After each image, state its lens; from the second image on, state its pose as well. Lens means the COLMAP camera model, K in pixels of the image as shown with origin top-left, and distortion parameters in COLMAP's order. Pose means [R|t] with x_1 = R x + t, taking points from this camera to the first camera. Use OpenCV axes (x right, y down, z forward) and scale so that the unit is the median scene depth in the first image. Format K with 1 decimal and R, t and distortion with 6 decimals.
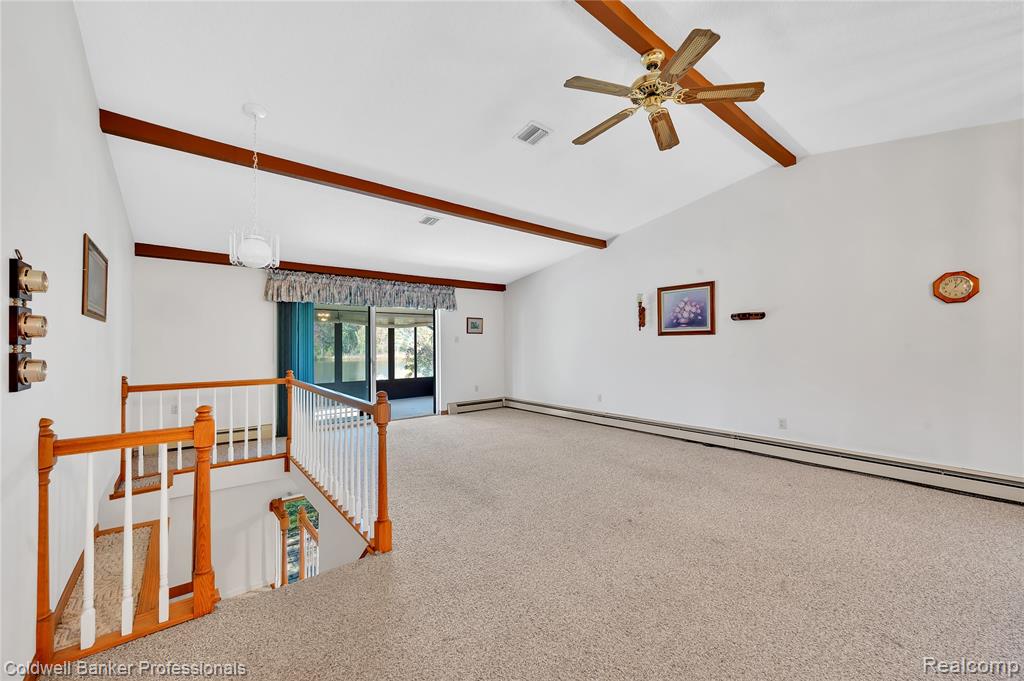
lens RADIAL K [[401.2, 0, 512.0], [0, 401.2, 338.4], [0, 0, 1]] dist [0.001481, -0.000364]
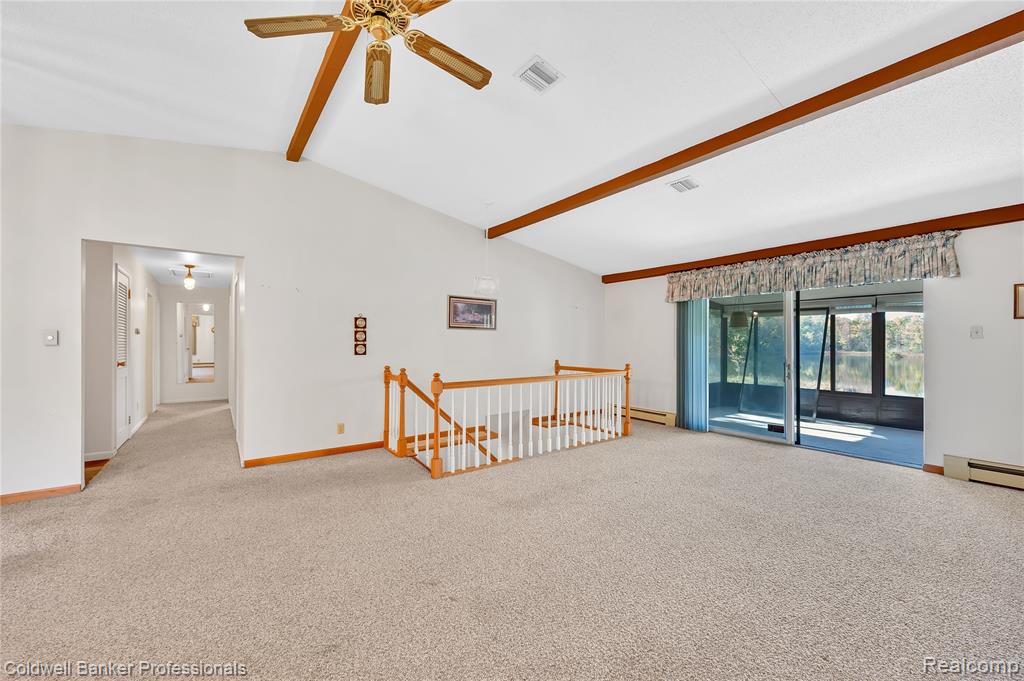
lens RADIAL K [[401.2, 0, 513.8], [0, 401.2, 344.0], [0, 0, 1]] dist [0.001481, -0.000364]
pose [[-0.052714, 0.009507, -0.998564, 0.514948], [0.014299, 0.999859, 0.008765, 0.005293], [0.998507, -0.013817, -0.052842, 0.604681]]
